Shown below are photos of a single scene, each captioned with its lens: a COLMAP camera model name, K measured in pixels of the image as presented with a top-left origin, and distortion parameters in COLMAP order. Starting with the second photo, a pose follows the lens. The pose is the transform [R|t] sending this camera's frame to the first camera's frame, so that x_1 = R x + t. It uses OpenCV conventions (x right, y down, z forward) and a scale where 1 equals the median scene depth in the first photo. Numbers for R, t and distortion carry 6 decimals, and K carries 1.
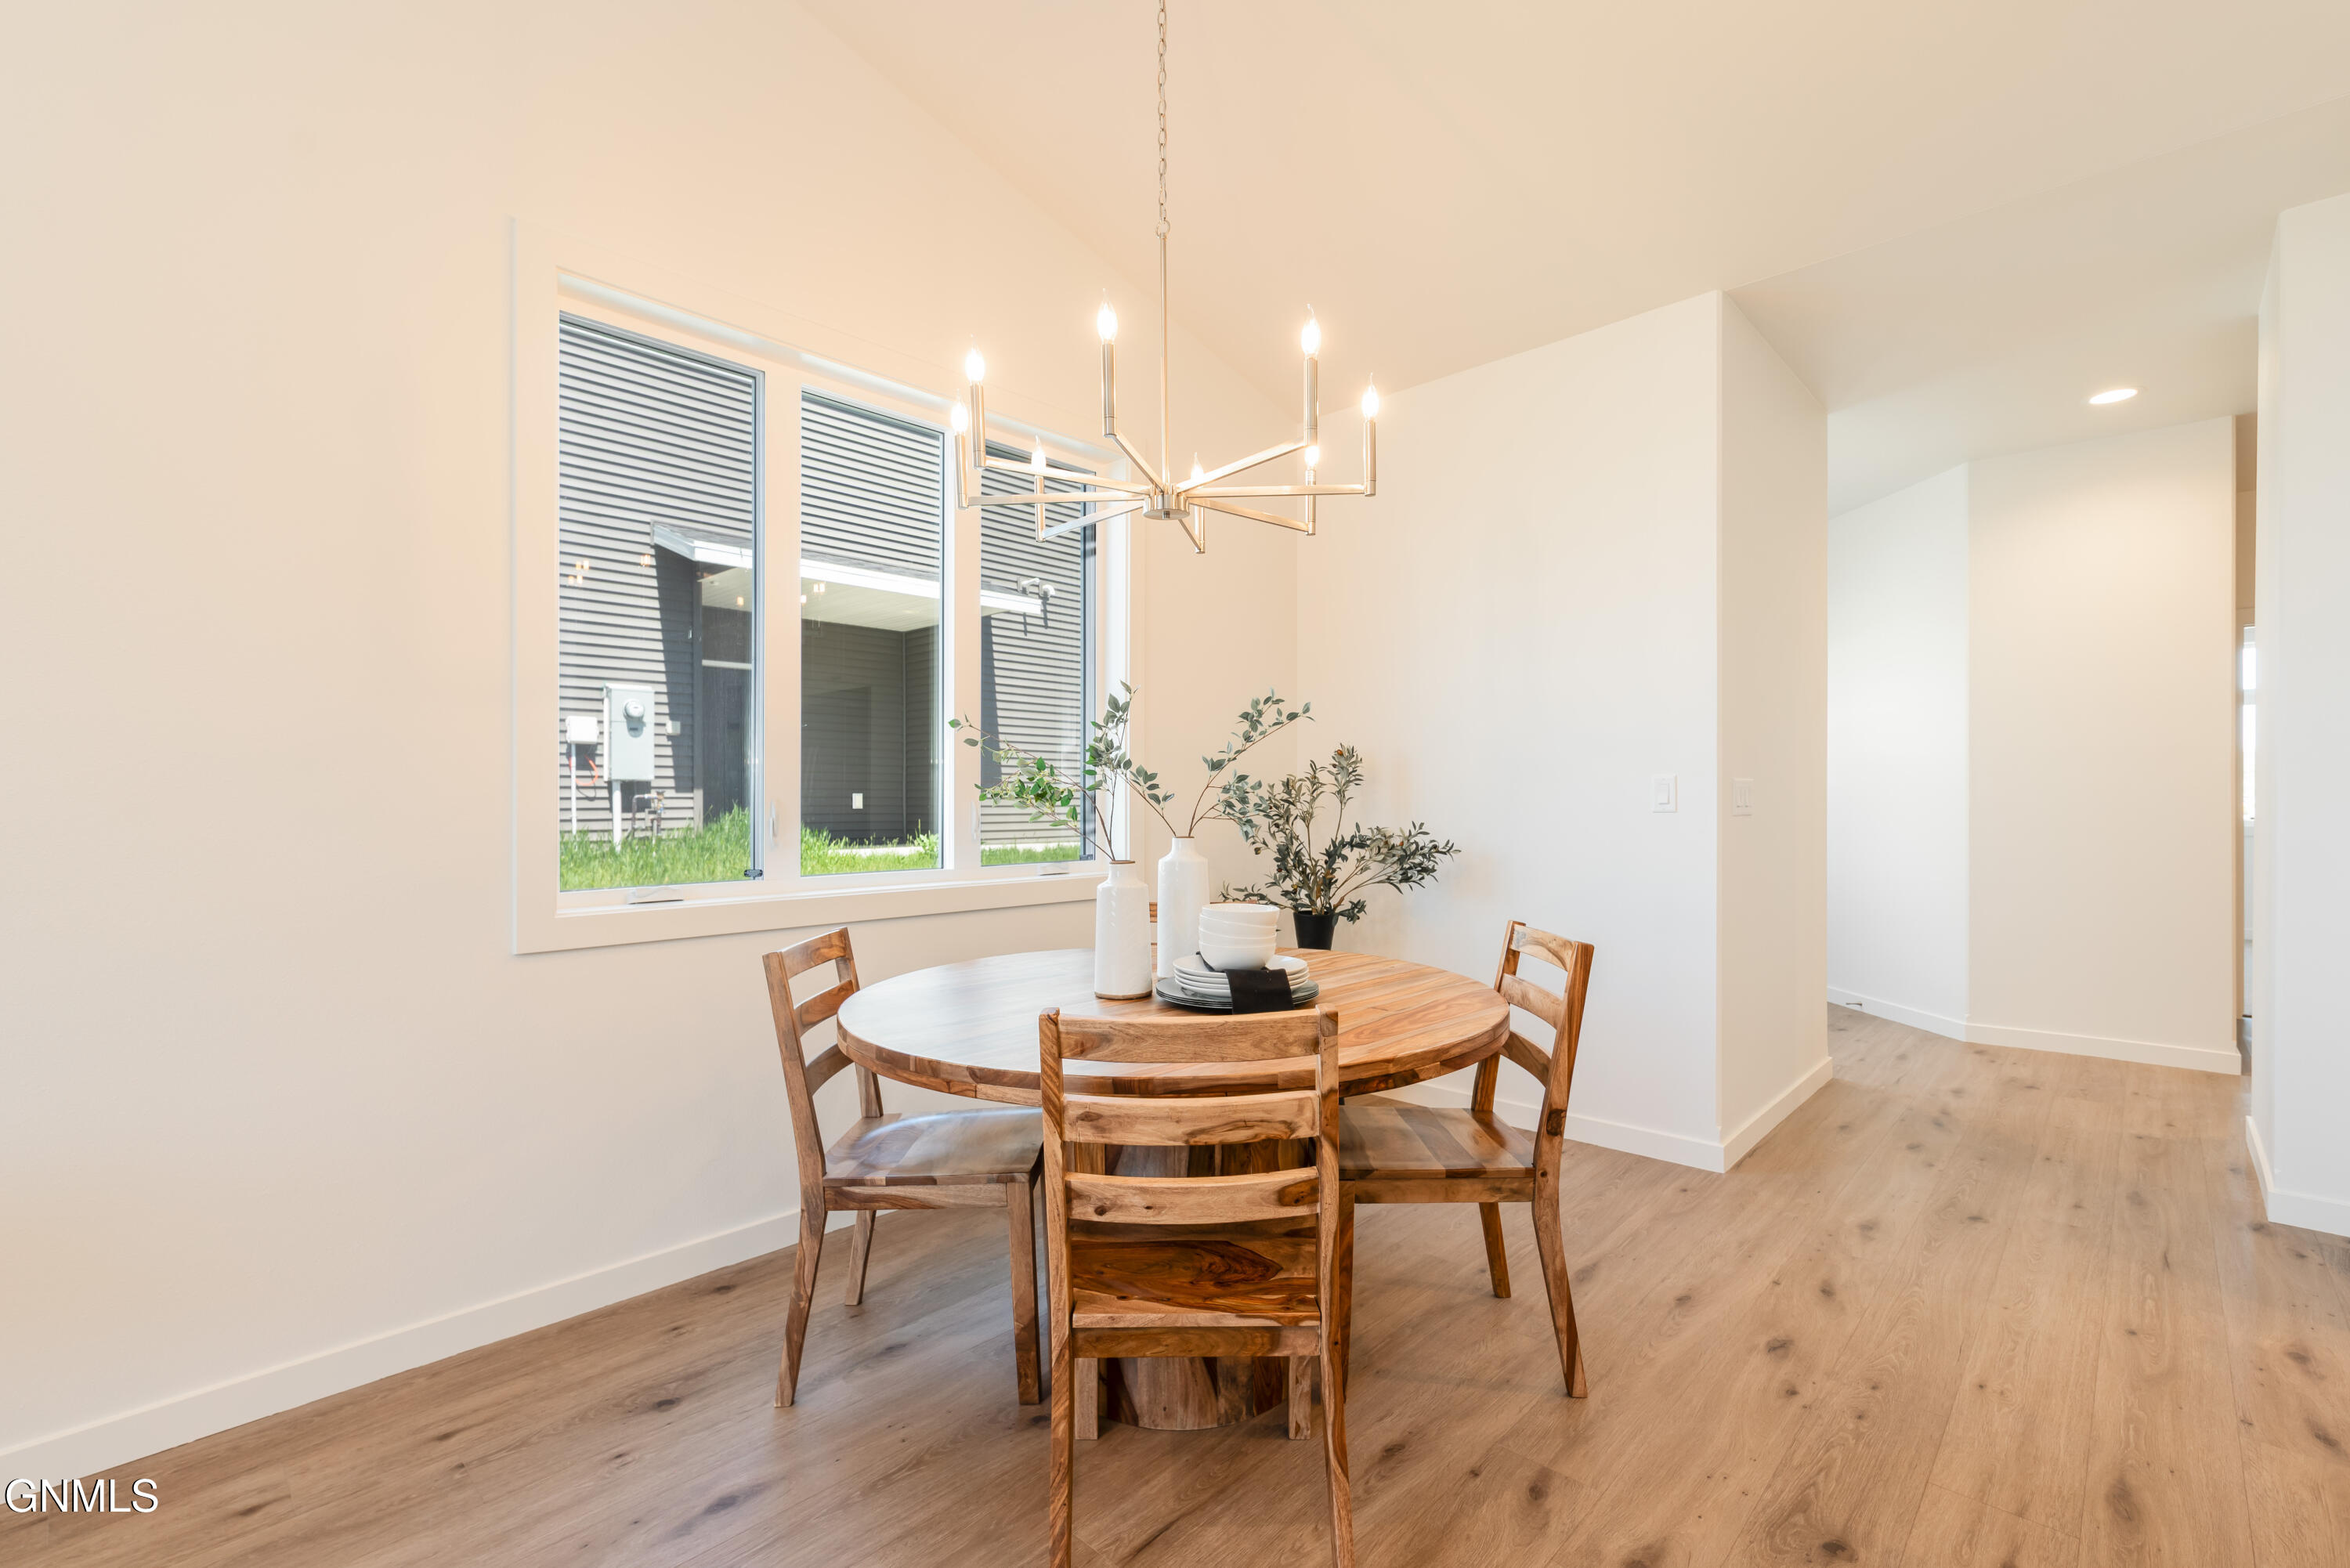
lens RADIAL K [[1018.9, 0, 1183.3], [0, 1018.9, 800.7], [0, 0, 1]] dist [0.000720, 0.000048]
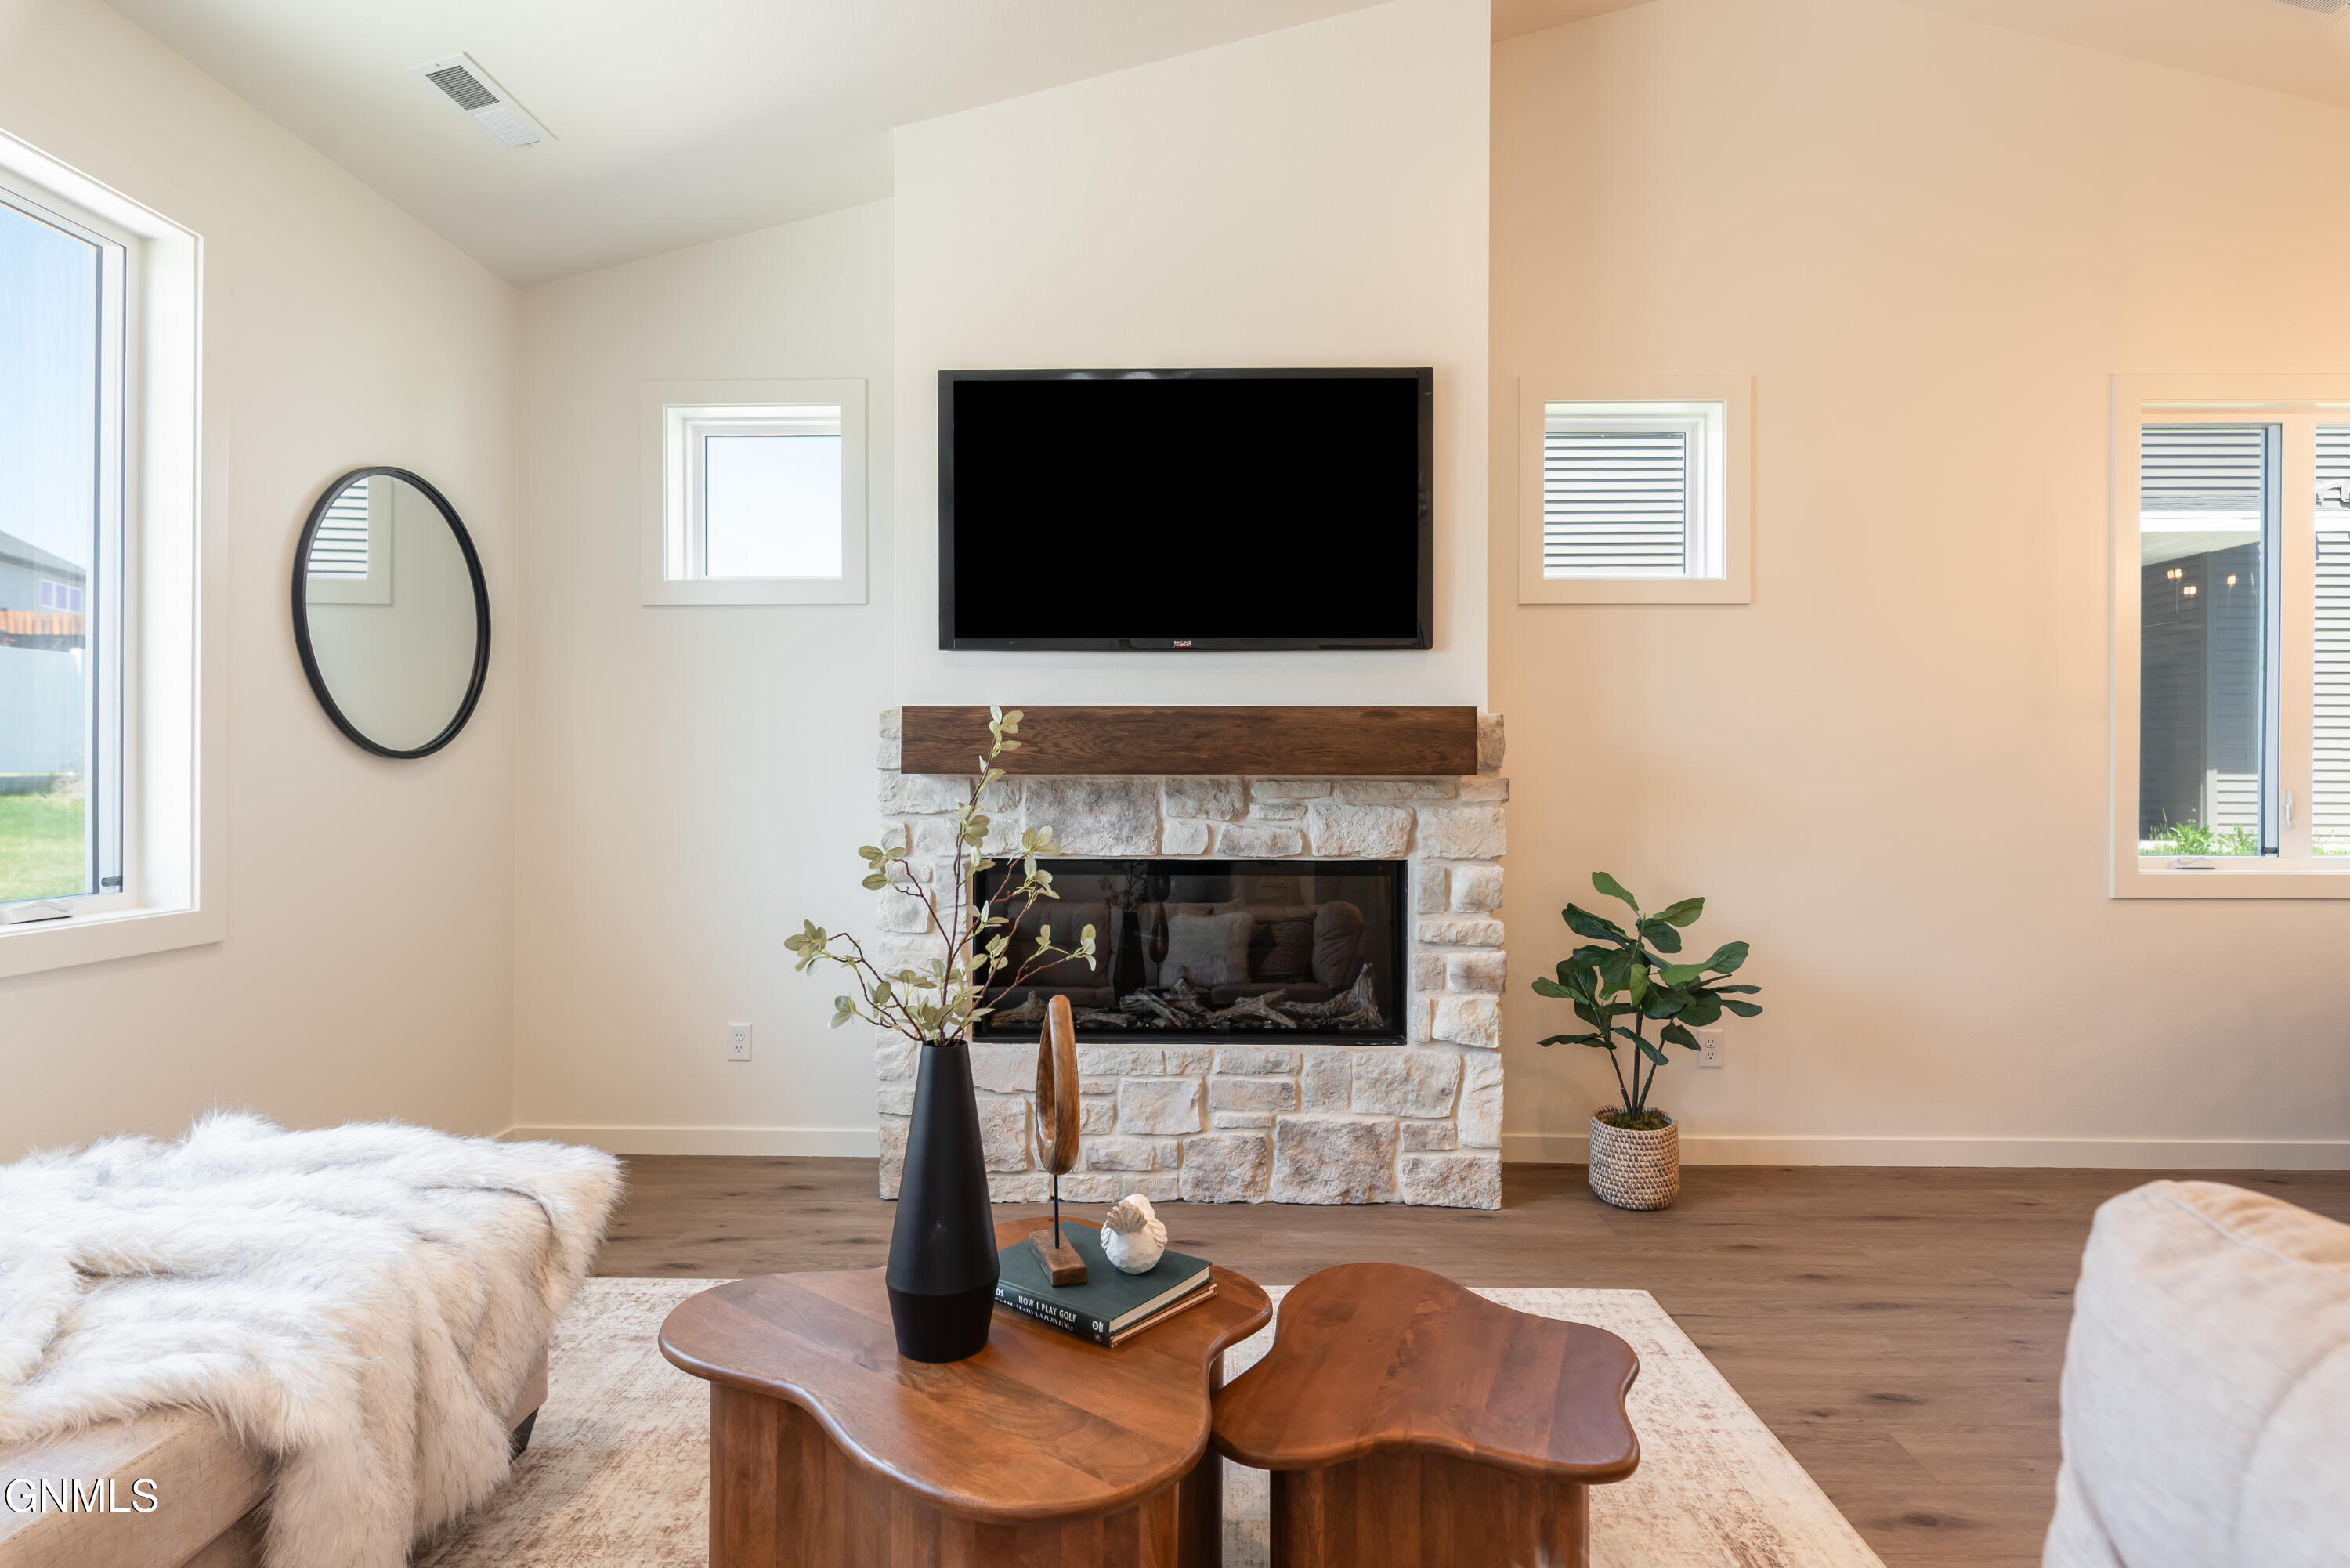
lens RADIAL K [[1229.3, 0, 1175.0], [0, 1229.3, 784.0], [0, 0, 1]] dist [-0.002294, -0.000284]
pose [[0.672614, 0.007334, -0.739958, -0.236911], [-0.006047, 0.999972, 0.004414, -0.005565], [0.739969, 0.001505, 0.672639, -0.950301]]
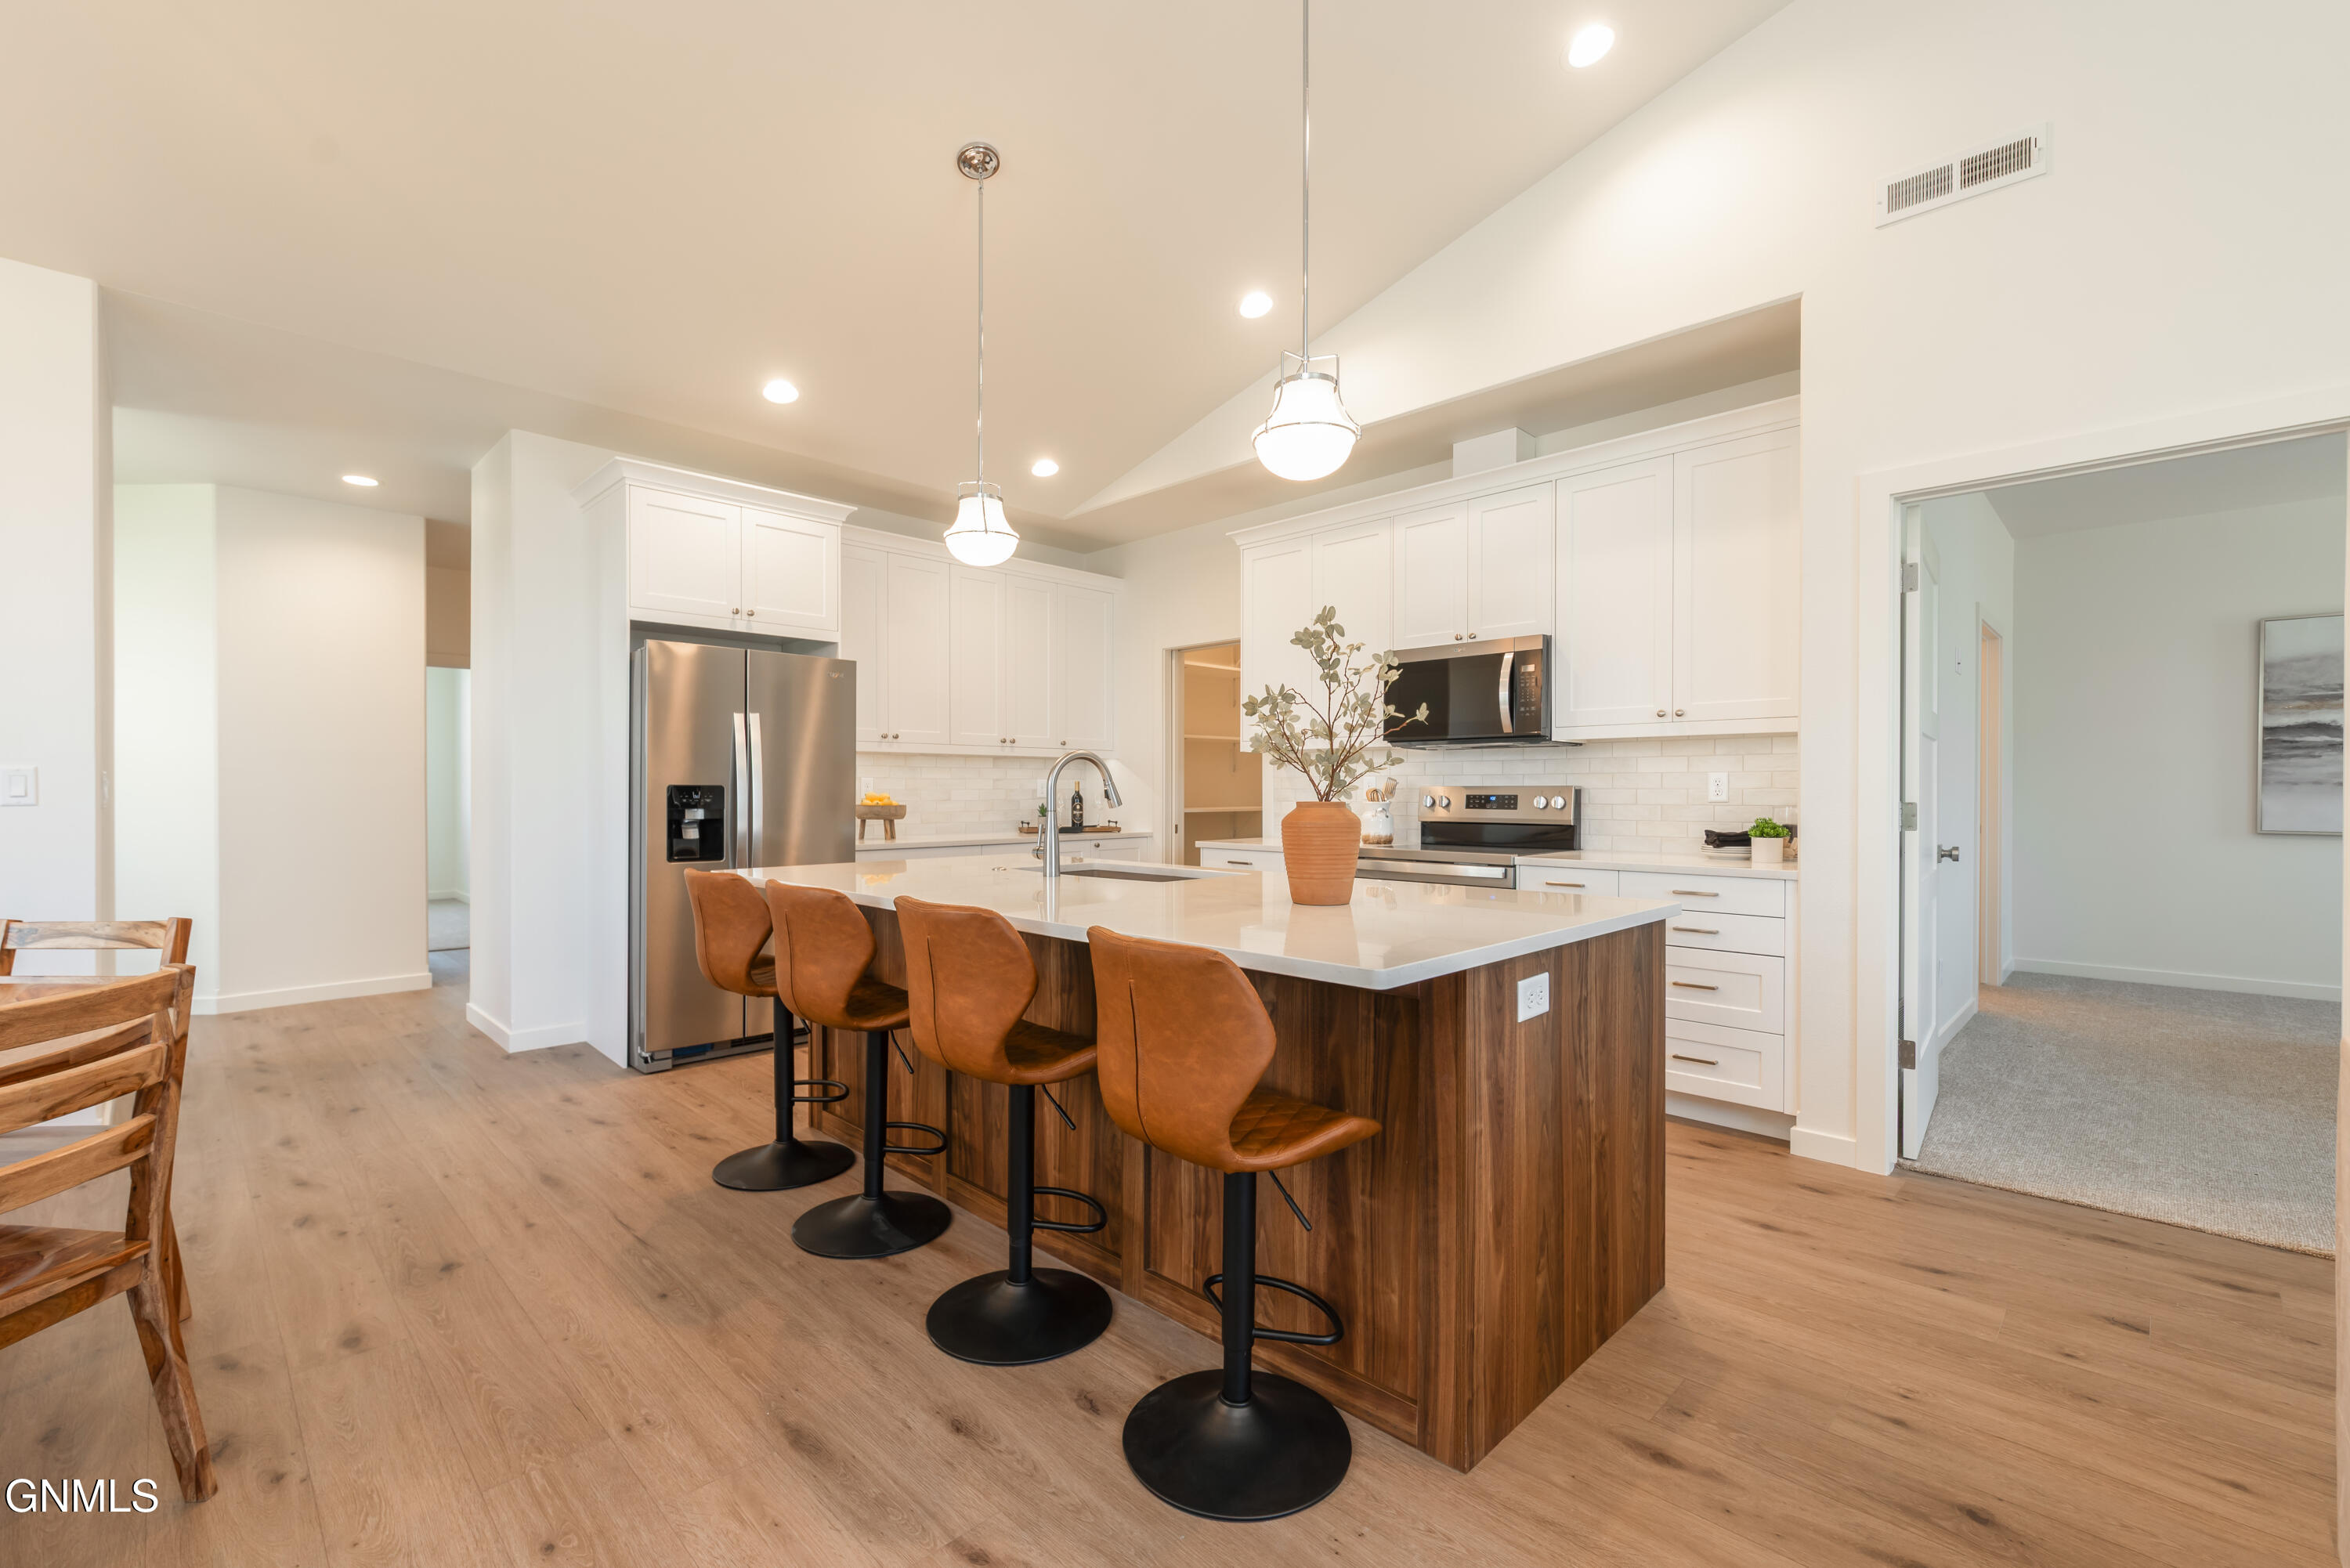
lens RADIAL K [[1004.6, 0, 1178.2], [0, 1004.6, 797.0], [0, 0, 1]] dist [0.000735, -0.000684]
pose [[0.017810, -0.003736, 0.999834, -0.545114], [0.001929, 0.999991, 0.003702, 0.003516], [-0.999840, 0.001863, 0.017817, -0.094156]]
